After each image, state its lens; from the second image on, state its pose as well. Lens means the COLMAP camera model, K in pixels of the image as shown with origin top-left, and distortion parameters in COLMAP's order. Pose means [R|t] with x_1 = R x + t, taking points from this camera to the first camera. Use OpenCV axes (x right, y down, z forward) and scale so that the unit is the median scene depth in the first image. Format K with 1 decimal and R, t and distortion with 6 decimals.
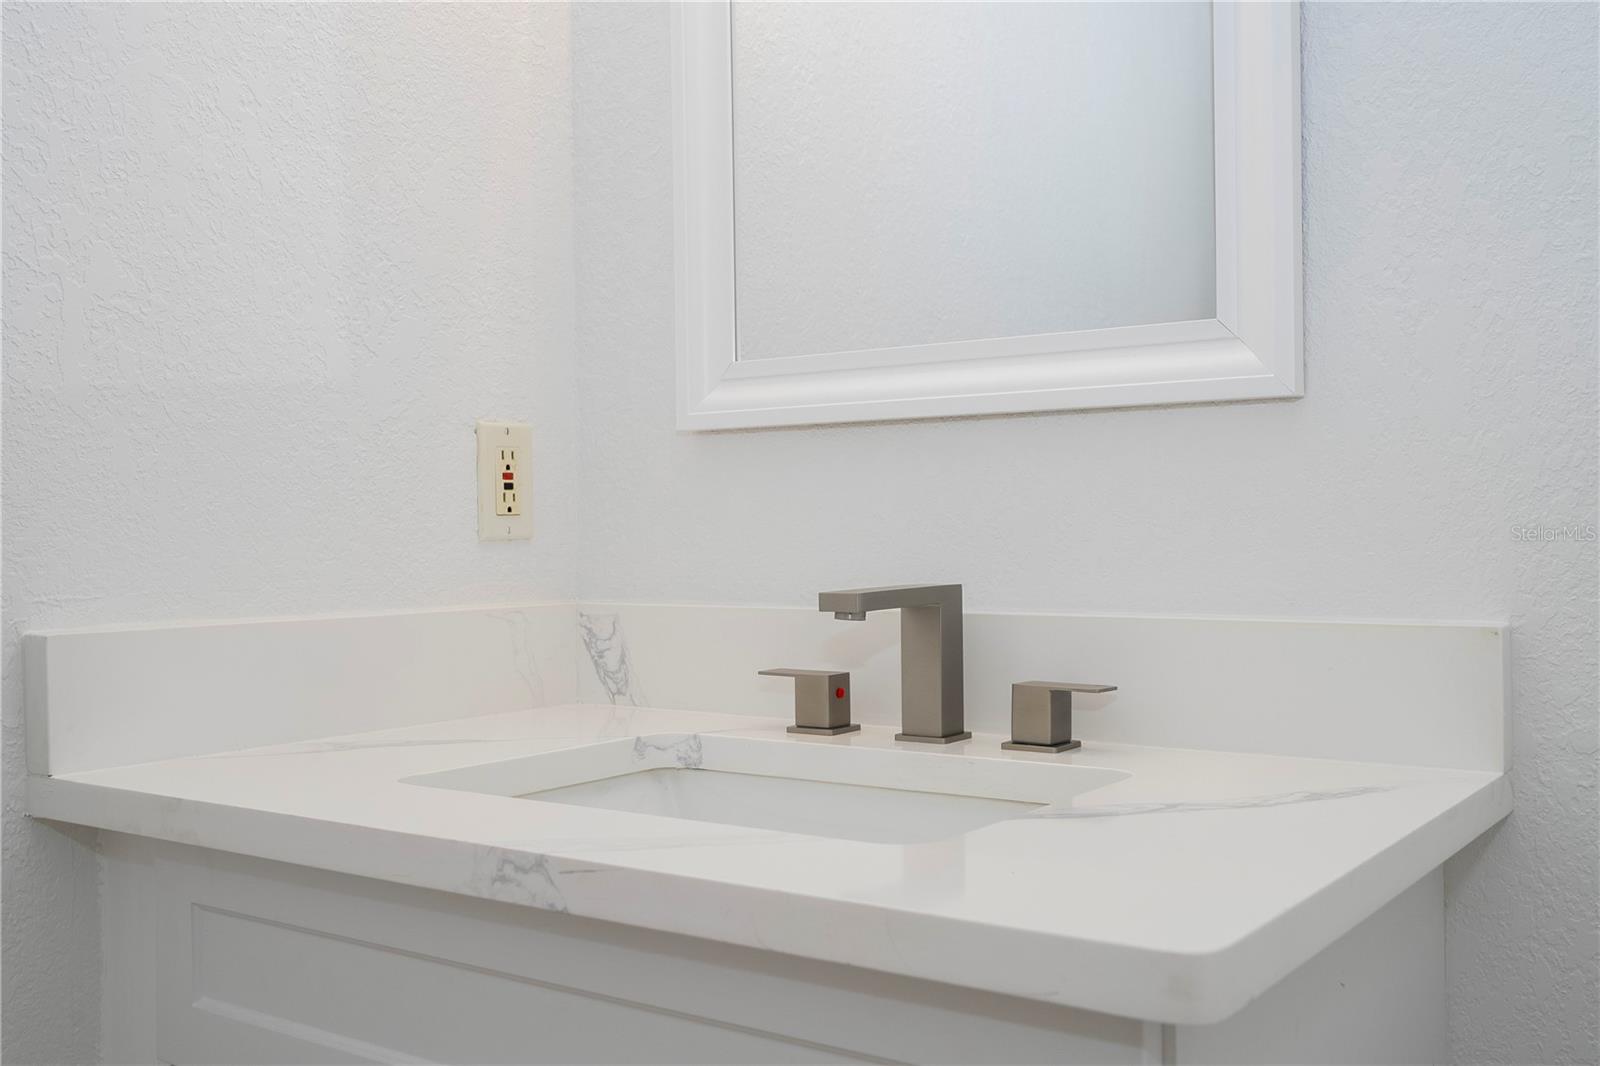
lens RADIAL K [[1526.8, 0, 799.7], [0, 1526.8, 534.0], [0, 0, 1]] dist [0.011021, 0.000000]
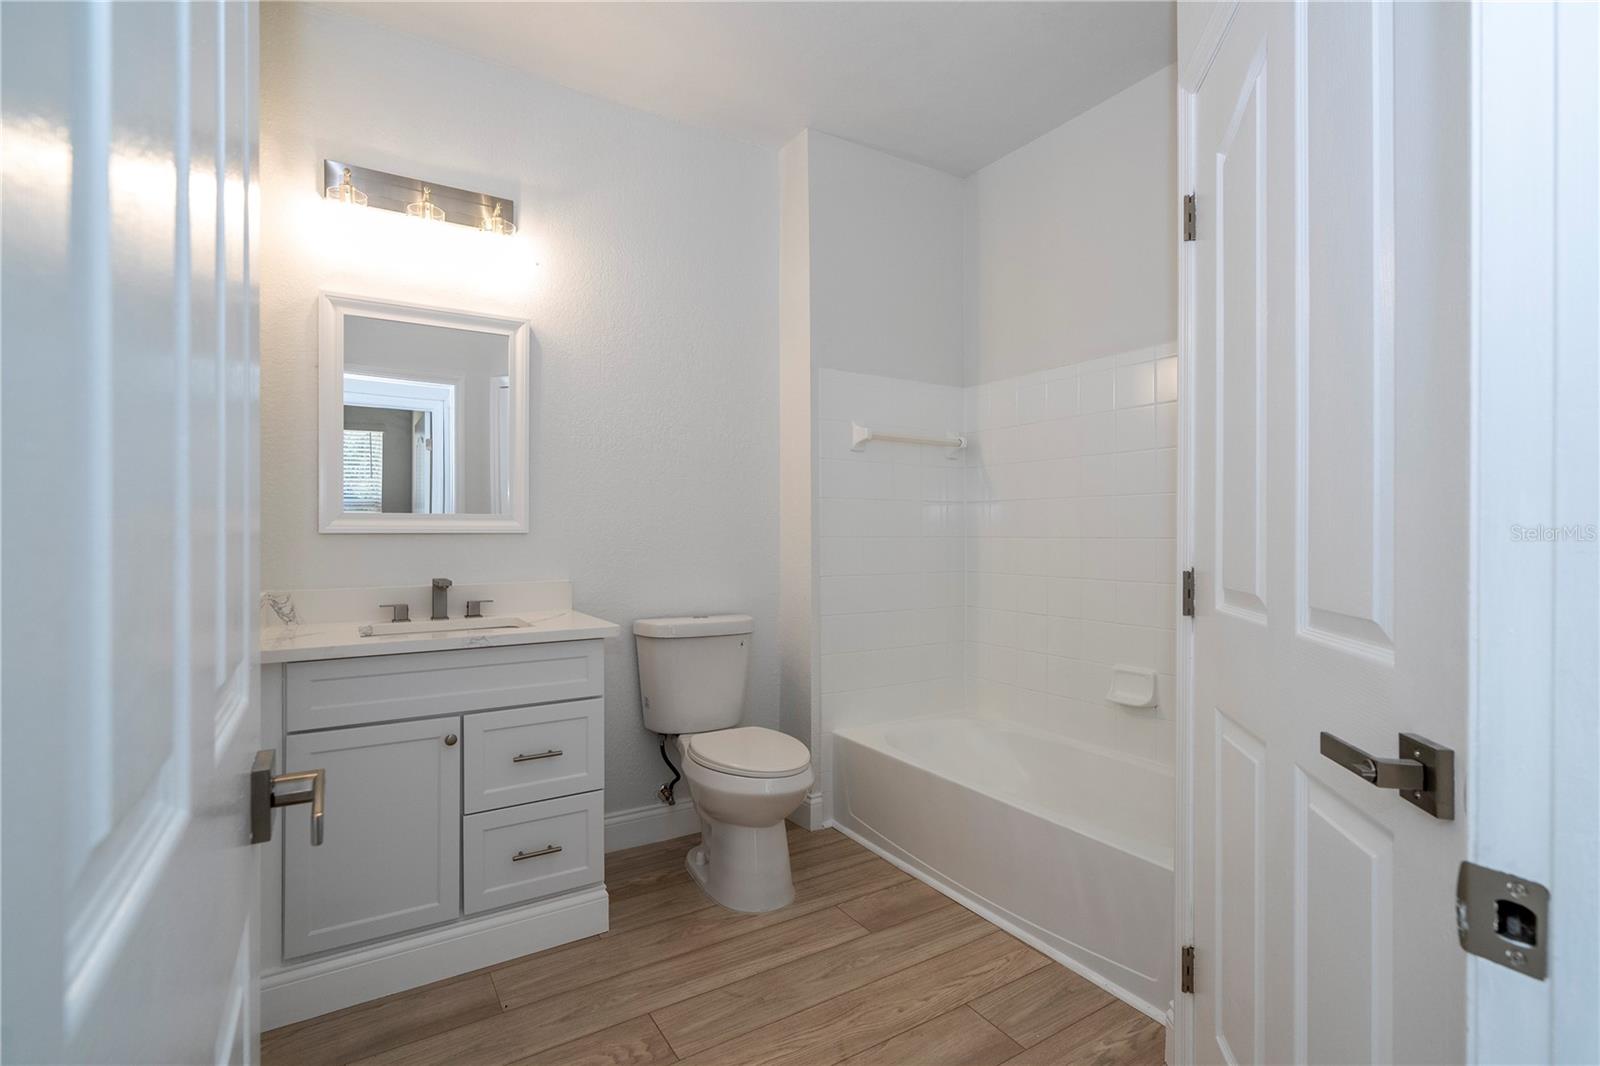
lens RADIAL K [[726.9, 0, 798.8], [0, 726.9, 535.8], [0, 0, 1]] dist [-0.008002, 0.003278]
pose [[0.374887, 0.003904, 0.927062, -1.222645], [-0.000895, 0.999992, -0.003849, -0.065495], [-0.927070, 0.000614, 0.374887, -0.508910]]
